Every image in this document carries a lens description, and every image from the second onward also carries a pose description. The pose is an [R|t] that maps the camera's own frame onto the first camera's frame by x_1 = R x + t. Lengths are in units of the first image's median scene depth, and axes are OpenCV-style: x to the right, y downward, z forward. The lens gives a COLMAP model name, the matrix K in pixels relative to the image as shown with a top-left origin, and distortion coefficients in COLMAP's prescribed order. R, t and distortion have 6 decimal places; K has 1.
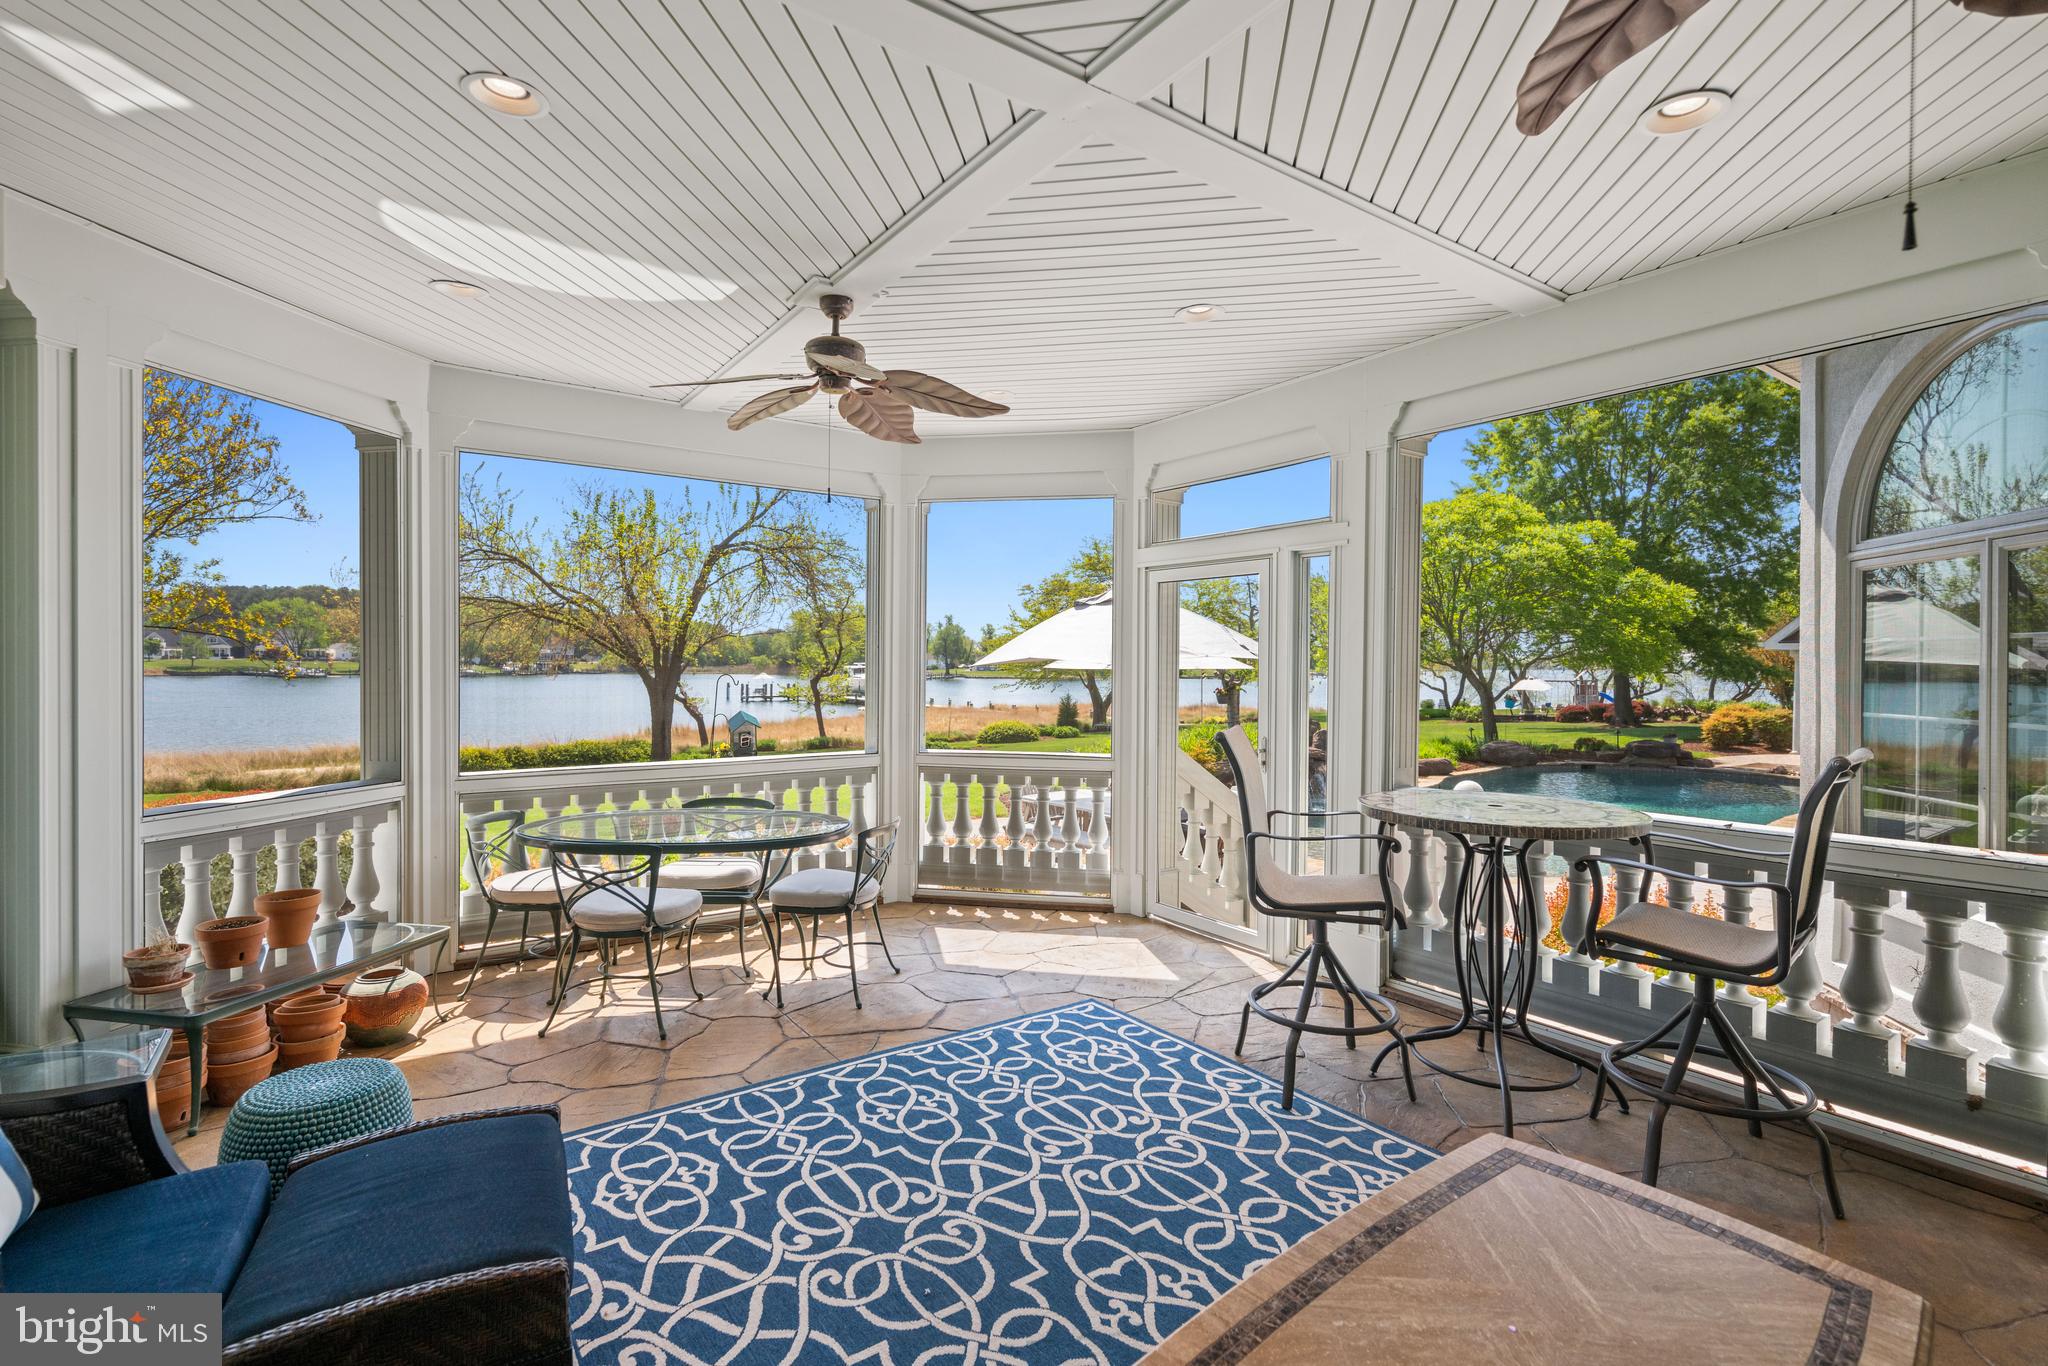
lens RADIAL K [[933.9, 0, 1023.4], [0, 933.9, 675.7], [0, 0, 1]] dist [-0.004528, -0.000167]
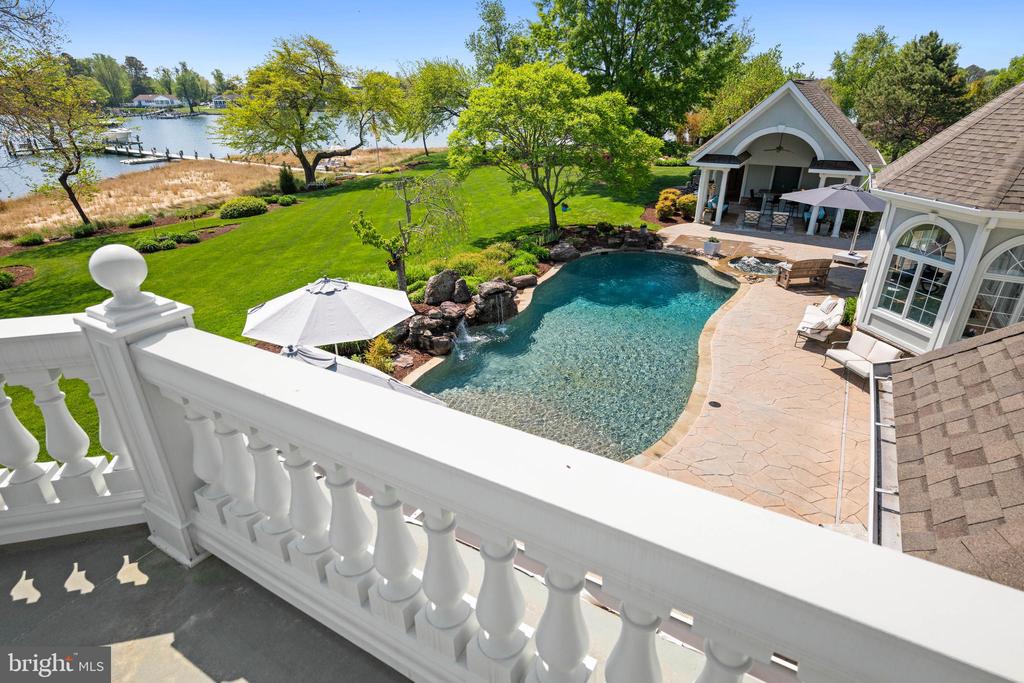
lens RADIAL K [[533.5, 0, 516.0], [0, 533.5, 341.2], [0, 0, 1]] dist [0.000858, -0.001356]
pose [[0.912222, -0.182823, 0.366644, 0.022294], [0.015146, 0.909350, 0.415756, -0.069415], [-0.409417, -0.373708, 0.832298, 0.068576]]
